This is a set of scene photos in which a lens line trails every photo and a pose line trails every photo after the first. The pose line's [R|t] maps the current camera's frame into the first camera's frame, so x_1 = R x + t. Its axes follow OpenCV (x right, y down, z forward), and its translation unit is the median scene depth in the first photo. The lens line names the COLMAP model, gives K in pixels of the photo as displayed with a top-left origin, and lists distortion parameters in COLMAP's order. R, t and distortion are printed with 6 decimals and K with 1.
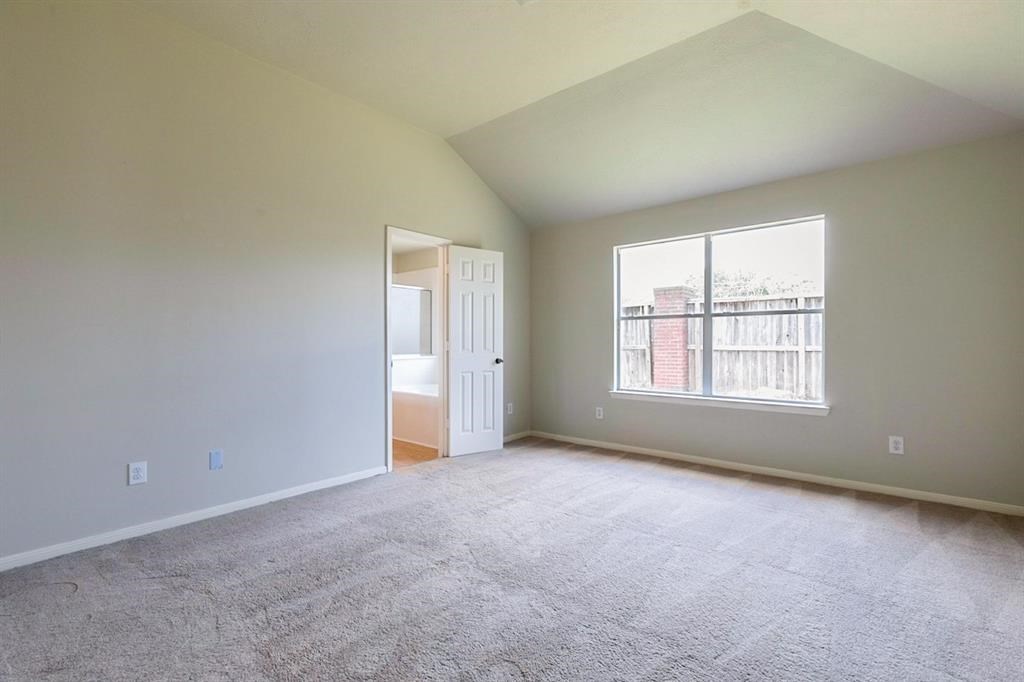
lens RADIAL K [[461.8, 0, 509.1], [0, 461.8, 339.6], [0, 0, 1]] dist [0.001750, 0.000969]
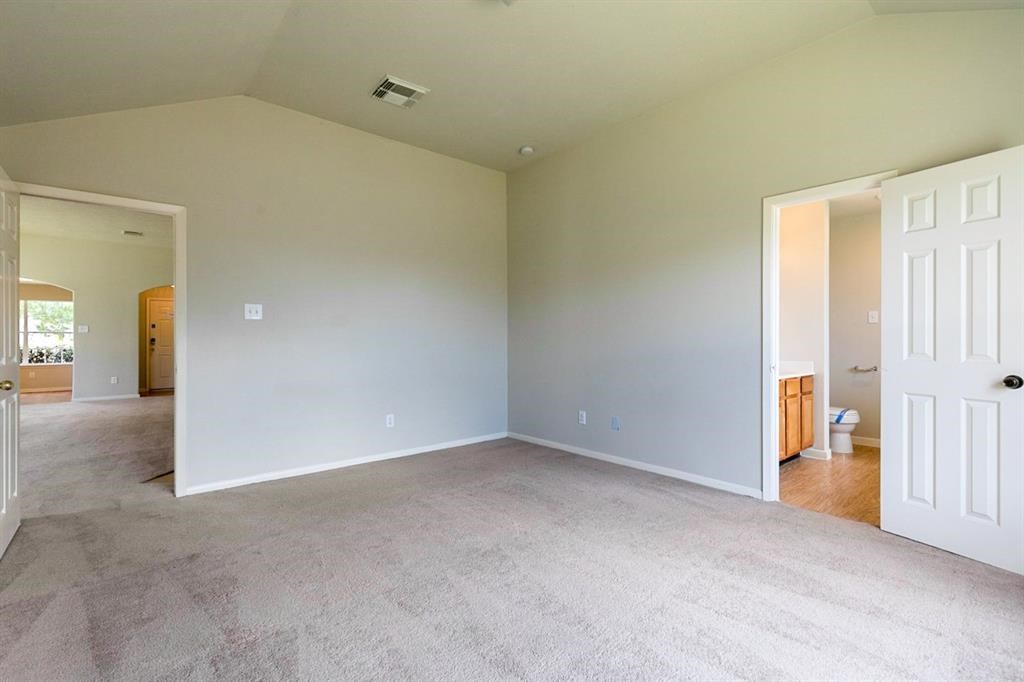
lens RADIAL K [[461.8, 0, 509.1], [0, 461.8, 339.6], [0, 0, 1]] dist [0.001750, 0.000969]
pose [[-0.163505, 0.002485, -0.986539, 0.623577], [0.006708, 0.999977, 0.001407, -0.000949], [0.986520, -0.006388, -0.163518, 0.697247]]
